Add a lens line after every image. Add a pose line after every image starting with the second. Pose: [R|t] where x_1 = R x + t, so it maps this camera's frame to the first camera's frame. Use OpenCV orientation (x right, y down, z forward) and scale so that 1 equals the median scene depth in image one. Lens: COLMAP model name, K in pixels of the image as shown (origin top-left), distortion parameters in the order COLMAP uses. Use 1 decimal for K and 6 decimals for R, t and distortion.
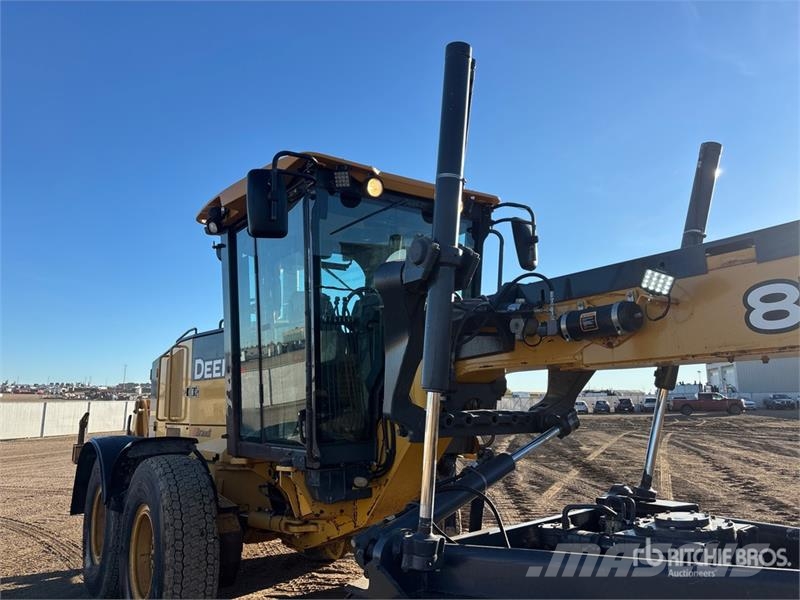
lens RADIAL K [[599.9, 0, 402.0], [0, 599.9, 300.2], [0, 0, 1]] dist [0.020880, -0.005160]
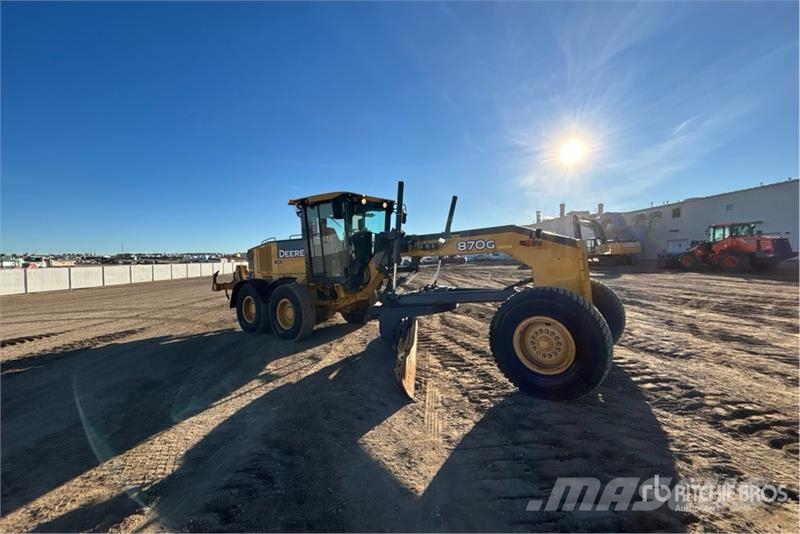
lens RADIAL K [[321.2, 0, 400.0], [0, 321.2, 267.0], [0, 0, 1]] dist [0.000863, 0.000139]
pose [[0.954585, -0.026110, 0.296794, -0.297861], [-0.029731, 0.982833, 0.182087, -0.121895], [-0.296453, -0.182642, 0.937421, -0.606972]]
